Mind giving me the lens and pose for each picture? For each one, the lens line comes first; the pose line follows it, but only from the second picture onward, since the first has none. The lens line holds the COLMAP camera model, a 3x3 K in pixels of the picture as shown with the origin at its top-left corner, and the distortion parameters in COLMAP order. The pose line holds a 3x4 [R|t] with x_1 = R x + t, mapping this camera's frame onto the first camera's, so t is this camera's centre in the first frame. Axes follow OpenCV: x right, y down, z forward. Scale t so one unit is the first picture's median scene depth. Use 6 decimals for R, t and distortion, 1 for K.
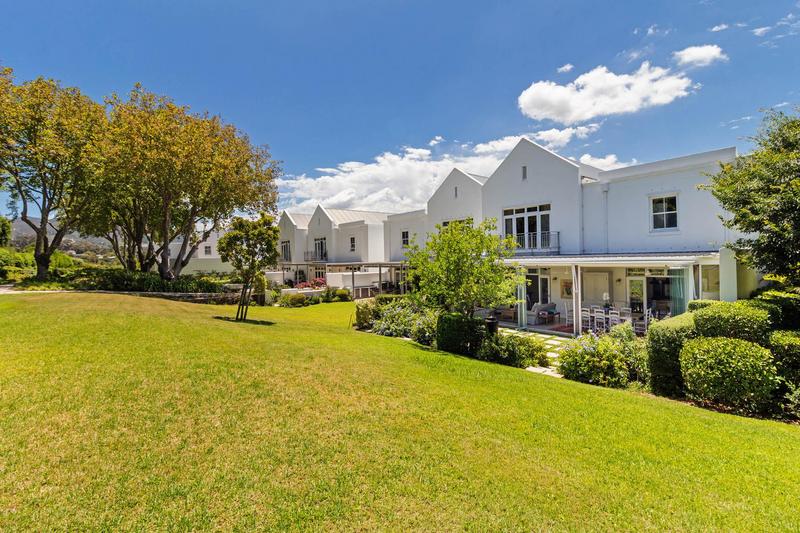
lens RADIAL K [[363.6, 0, 399.5], [0, 363.6, 263.3], [0, 0, 1]] dist [0.001827, -0.000125]
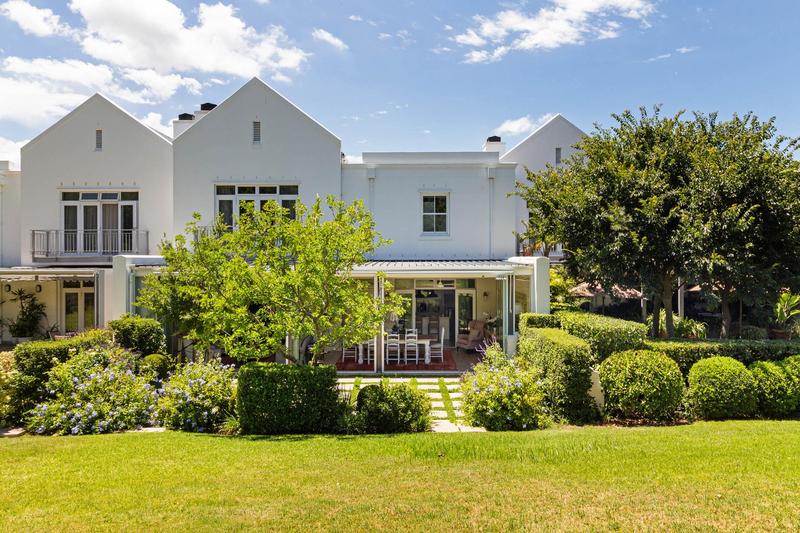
lens RADIAL K [[507.9, 0, 399.0], [0, 507.9, 302.4], [0, 0, 1]] dist [-0.093375, -0.000242]
pose [[0.633522, -0.040116, 0.772684, -0.258804], [-0.002300, 0.998553, 0.053728, 0.004531], [-0.773721, -0.035815, 0.632513, 0.330446]]
